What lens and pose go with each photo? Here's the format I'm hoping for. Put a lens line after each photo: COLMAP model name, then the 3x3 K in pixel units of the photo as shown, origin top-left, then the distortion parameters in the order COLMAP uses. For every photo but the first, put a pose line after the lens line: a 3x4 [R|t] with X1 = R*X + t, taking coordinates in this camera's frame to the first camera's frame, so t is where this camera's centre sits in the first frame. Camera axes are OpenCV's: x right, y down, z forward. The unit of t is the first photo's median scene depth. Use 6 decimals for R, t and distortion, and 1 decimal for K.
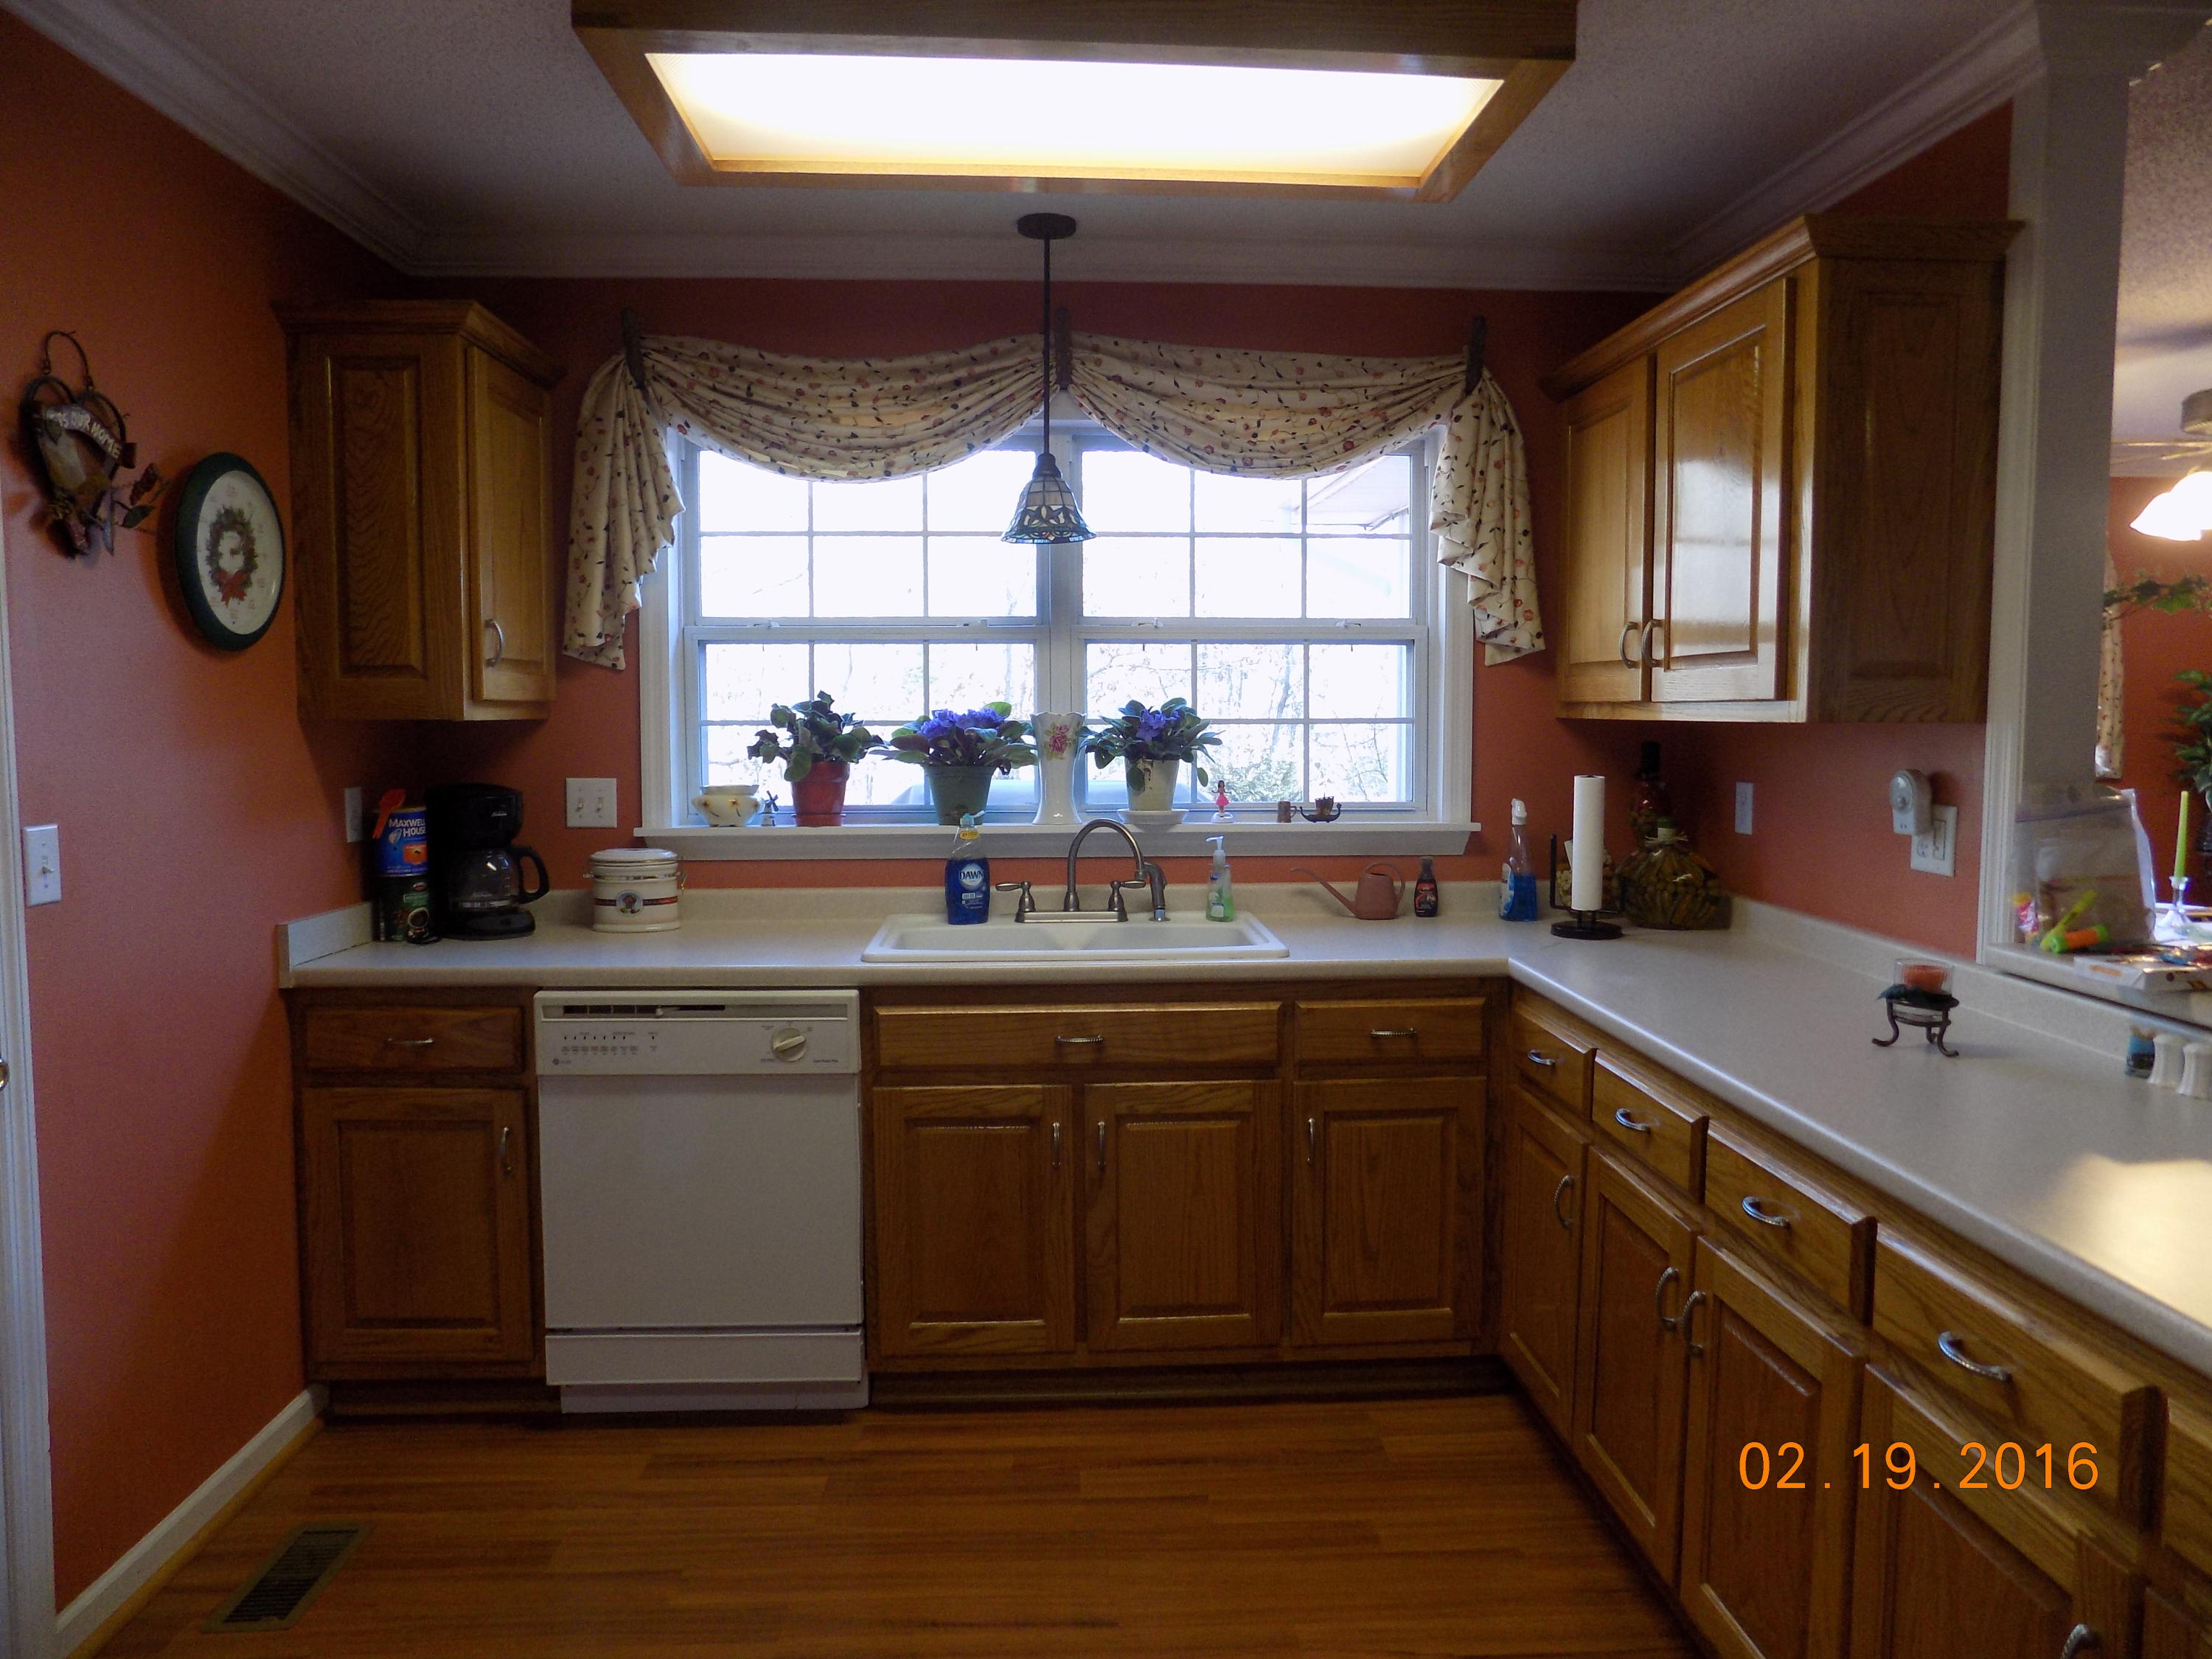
lens RADIAL K [[1488.1, 0, 1110.1], [0, 1488.1, 817.0], [0, 0, 1]] dist [-0.076388, 0.071491]
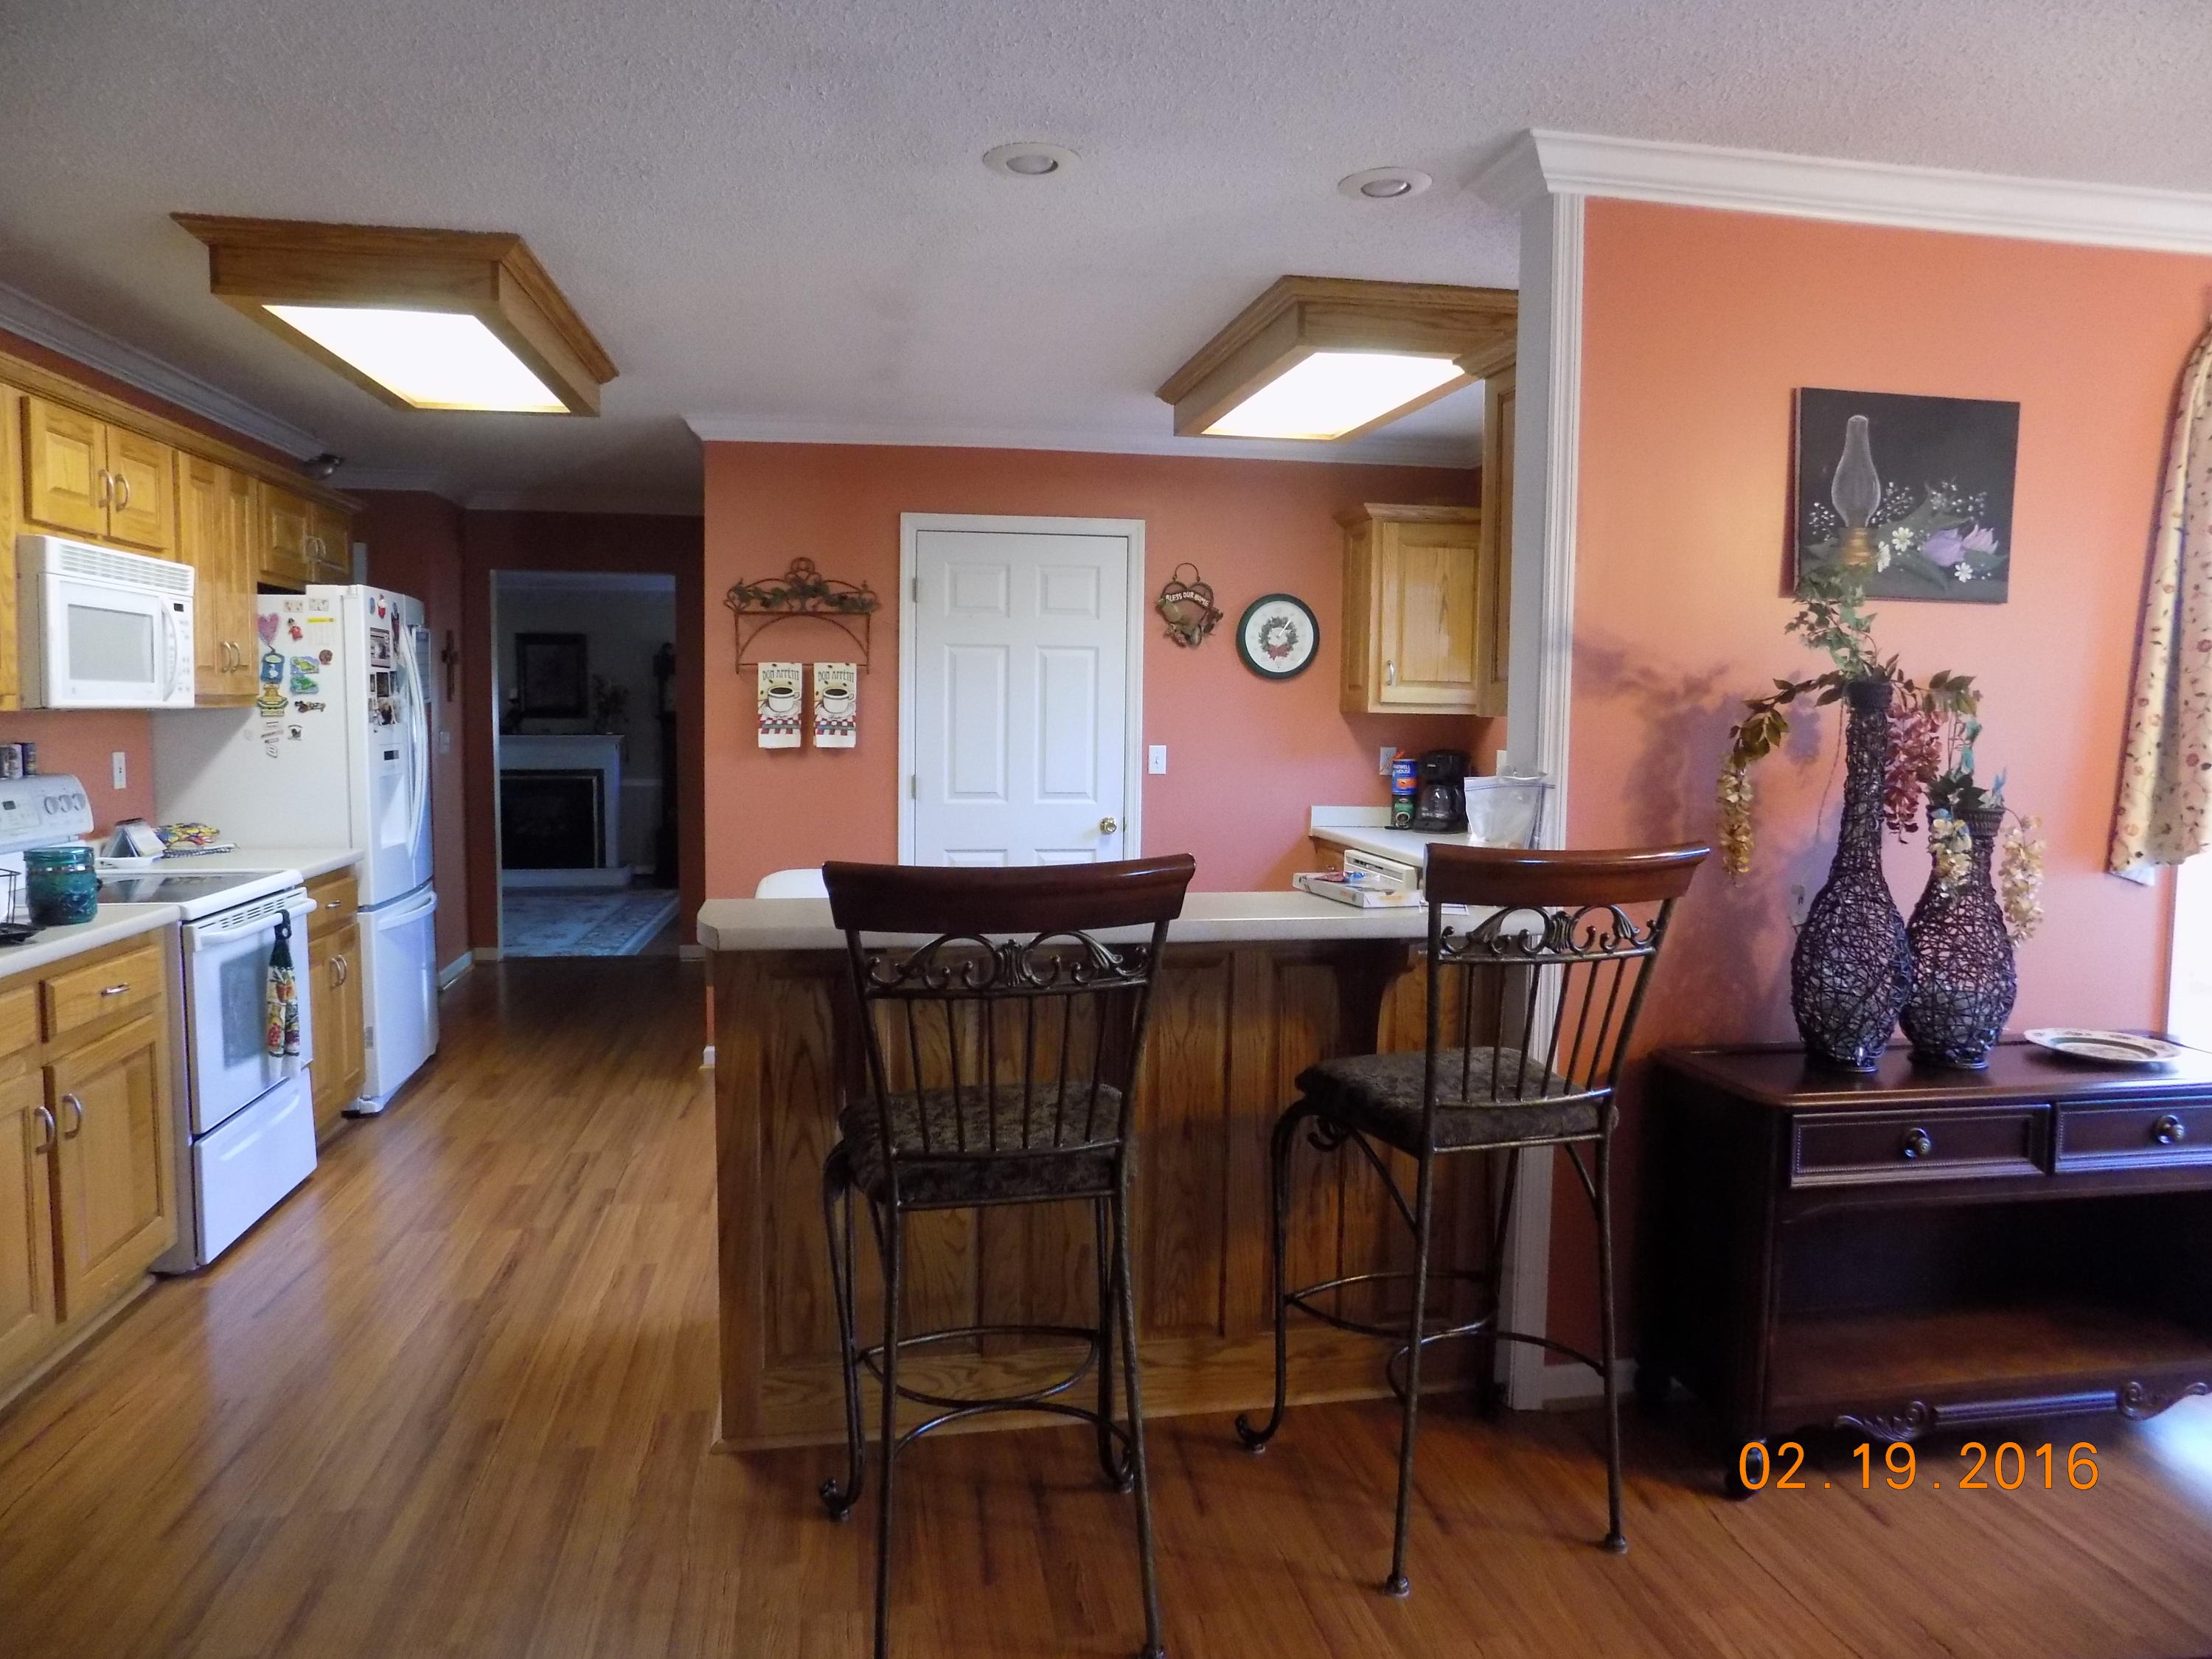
lens RADIAL K [[1488.1, 0, 1122.5], [0, 1488.1, 816.1], [0, 0, 1]] dist [-0.076388, 0.071491]
pose [[0.118962, 0.073570, -0.990169, 1.280121], [-0.090931, 0.993867, 0.062921, -0.019666], [0.988726, 0.082552, 0.124922, 0.370419]]
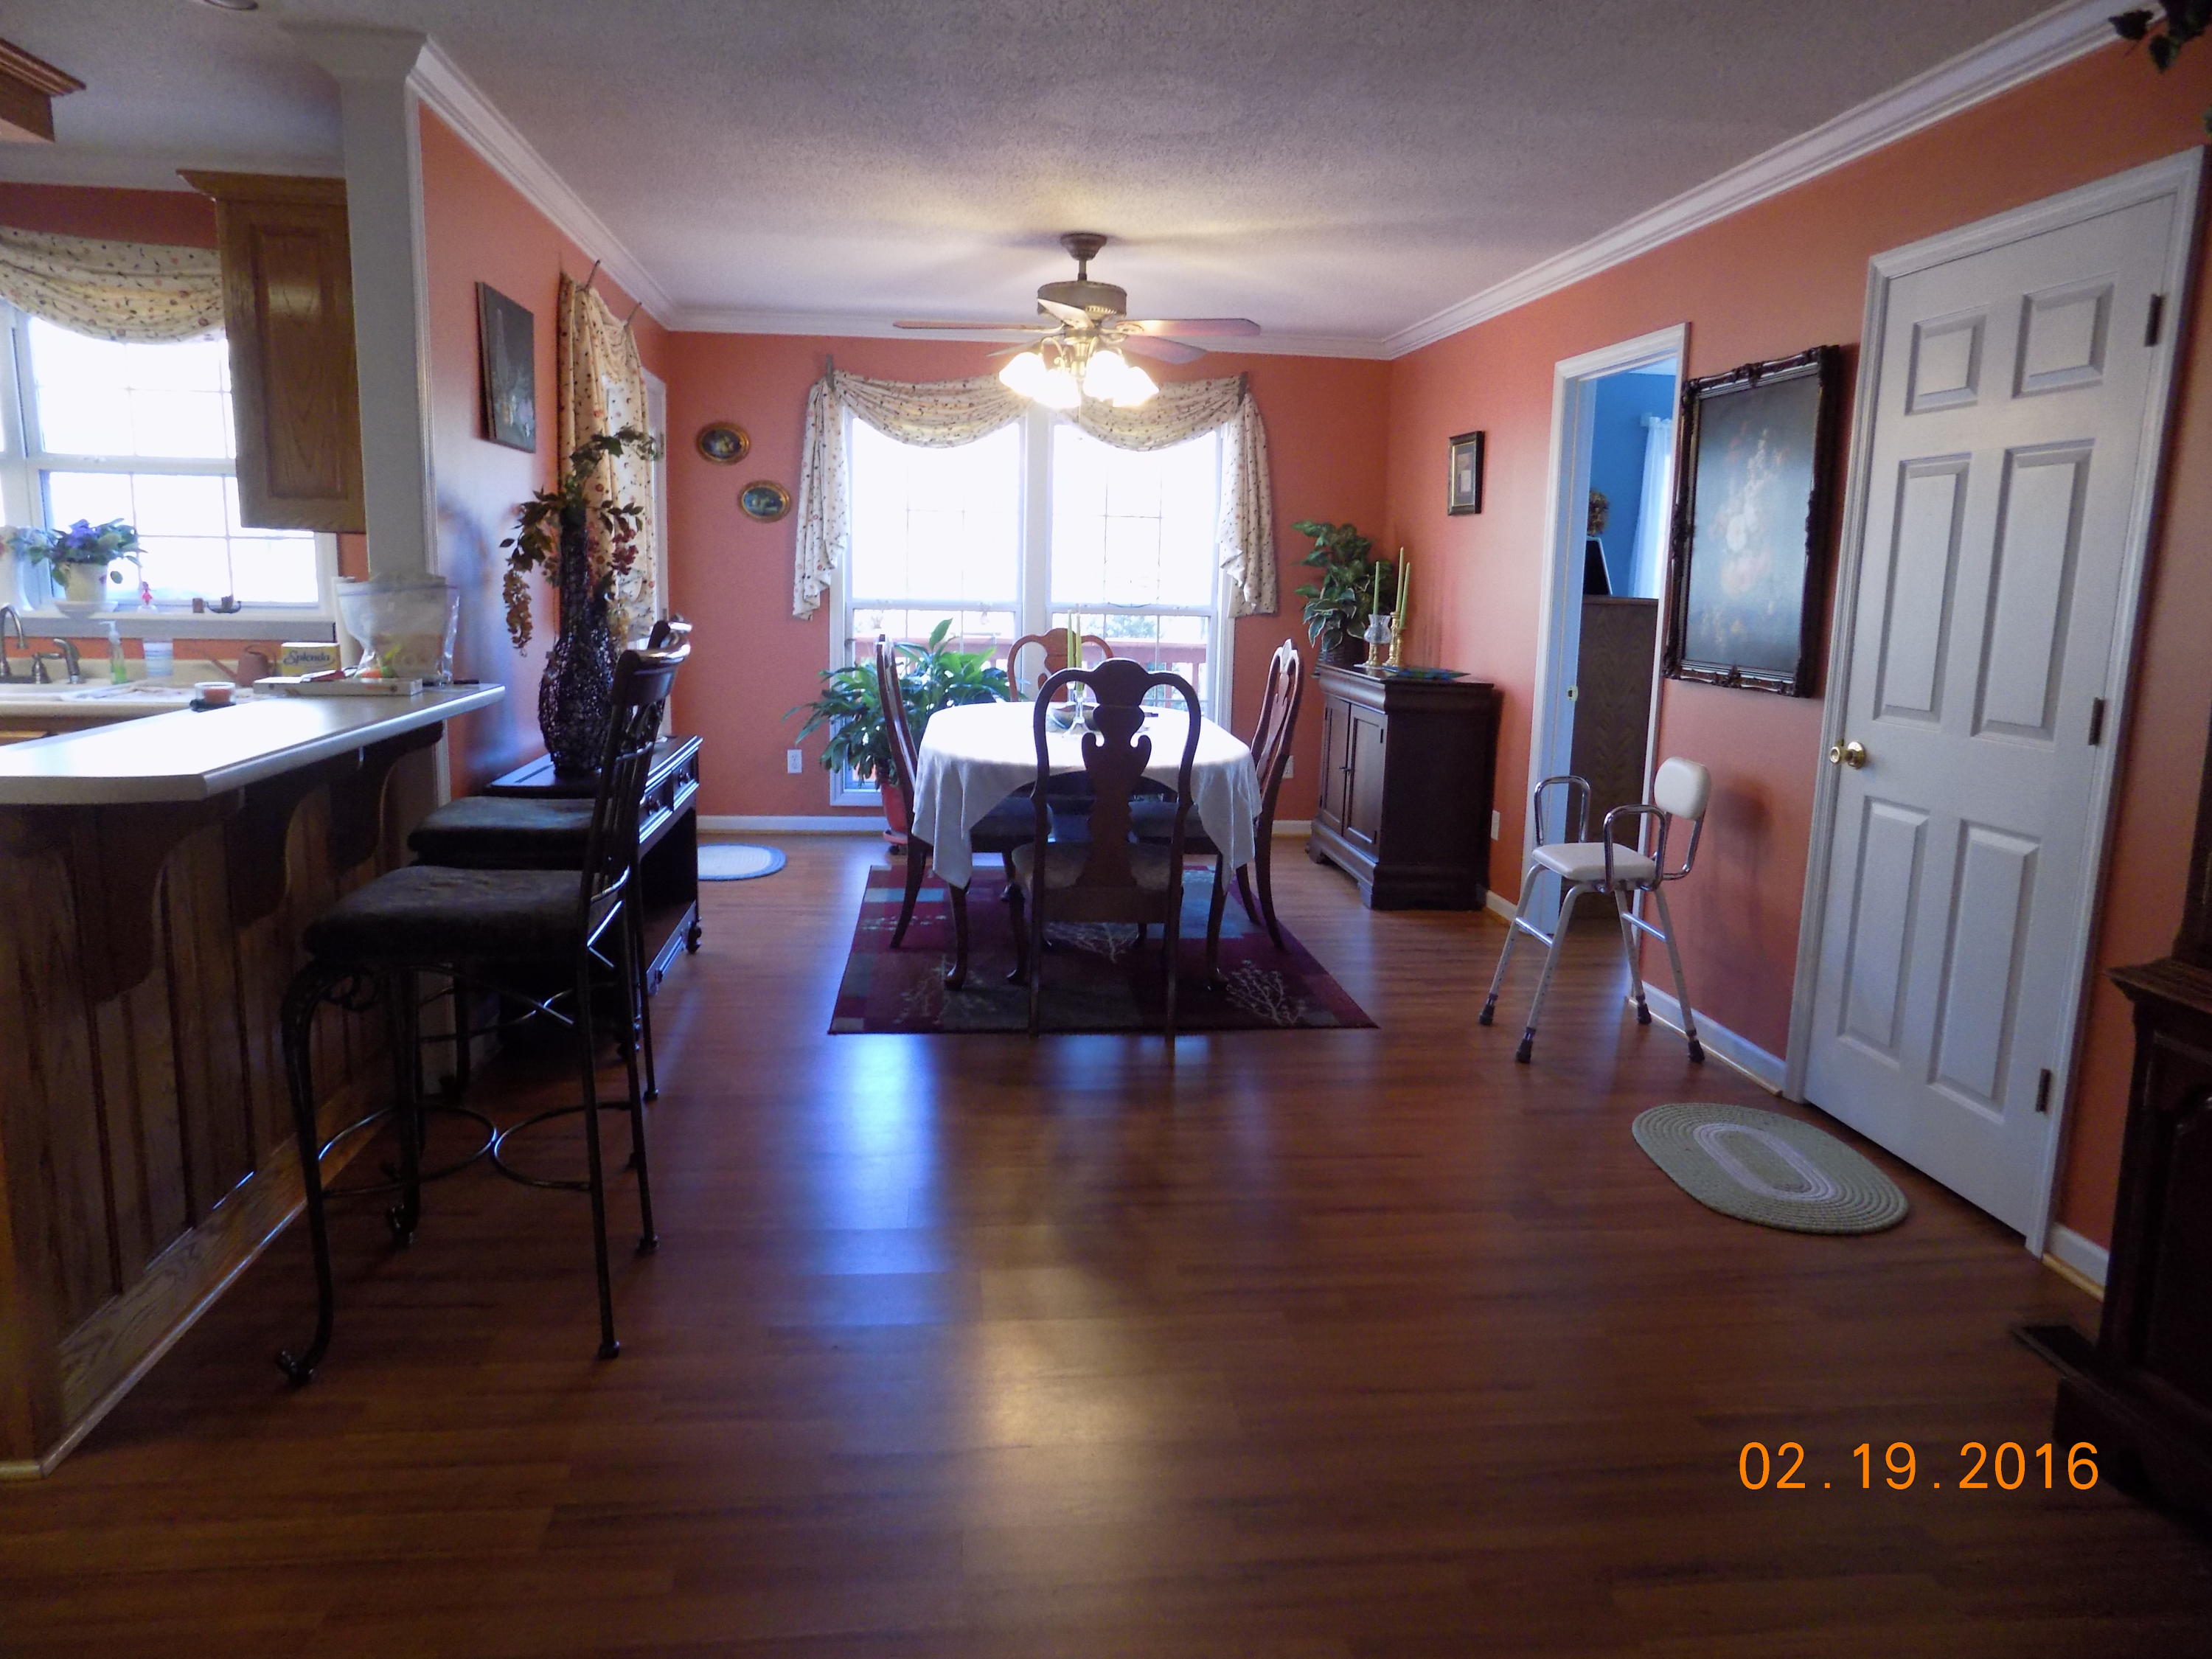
lens RADIAL K [[1488.1, 0, 1120.3], [0, 1488.1, 812.3], [0, 0, 1]] dist [-0.076388, 0.071491]
pose [[0.998639, 0.010385, 0.051120, 0.903026], [-0.014985, 0.995789, 0.090444, 0.051148], [-0.049966, -0.091086, 0.994589, -0.357395]]
